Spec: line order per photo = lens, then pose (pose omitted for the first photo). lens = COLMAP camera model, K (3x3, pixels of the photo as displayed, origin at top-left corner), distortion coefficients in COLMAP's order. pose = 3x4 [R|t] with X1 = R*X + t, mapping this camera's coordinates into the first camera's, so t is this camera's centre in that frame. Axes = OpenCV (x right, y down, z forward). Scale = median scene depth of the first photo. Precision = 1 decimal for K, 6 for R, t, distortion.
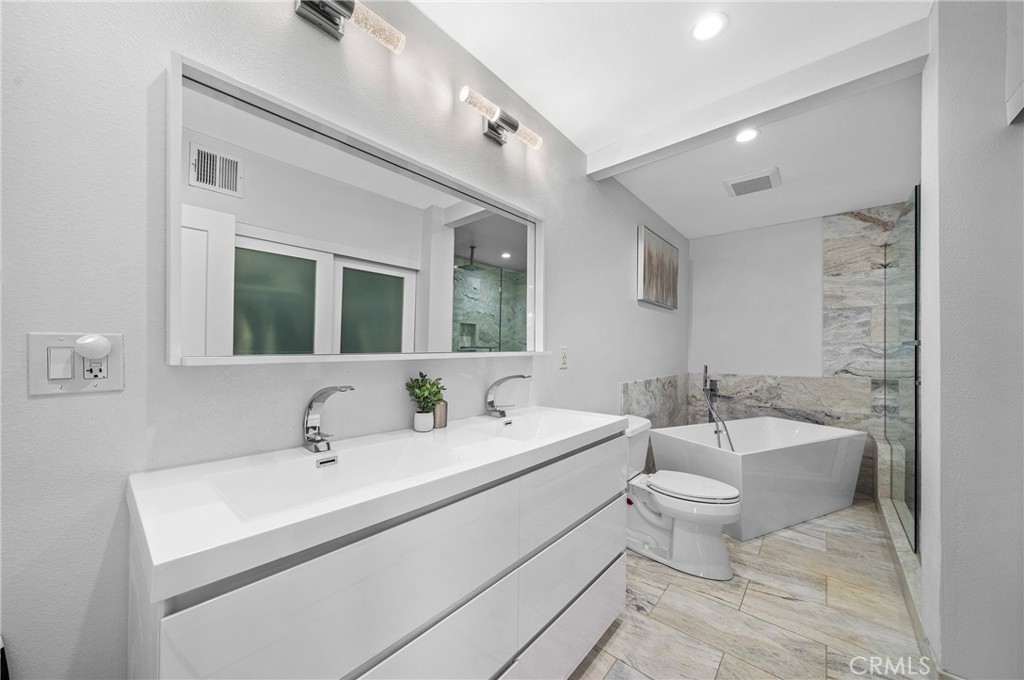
lens RADIAL K [[352.0, 0, 512.4], [0, 352.0, 352.0], [0, 0, 1]] dist [-0.001475, -0.000108]
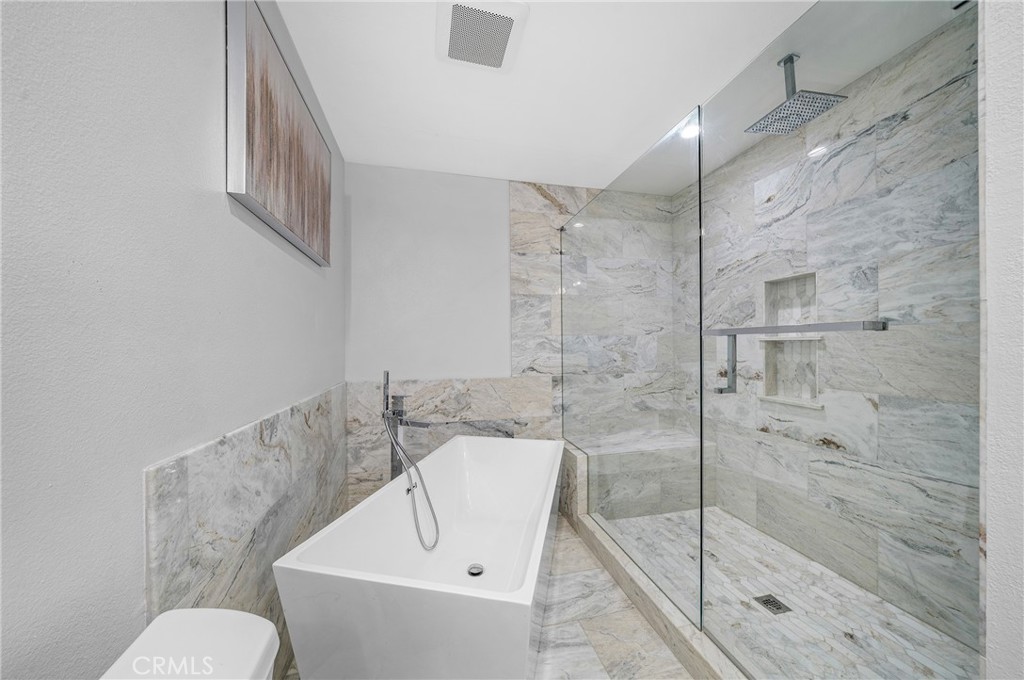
lens RADIAL K [[352.0, 0, 512.4], [0, 352.0, 352.0], [0, 0, 1]] dist [-0.001475, -0.000108]
pose [[0.570218, -0.016208, 0.821333, 0.217150], [0.006891, 0.999865, 0.014947, 0.000916], [-0.821464, -0.002863, 0.570253, 0.544629]]
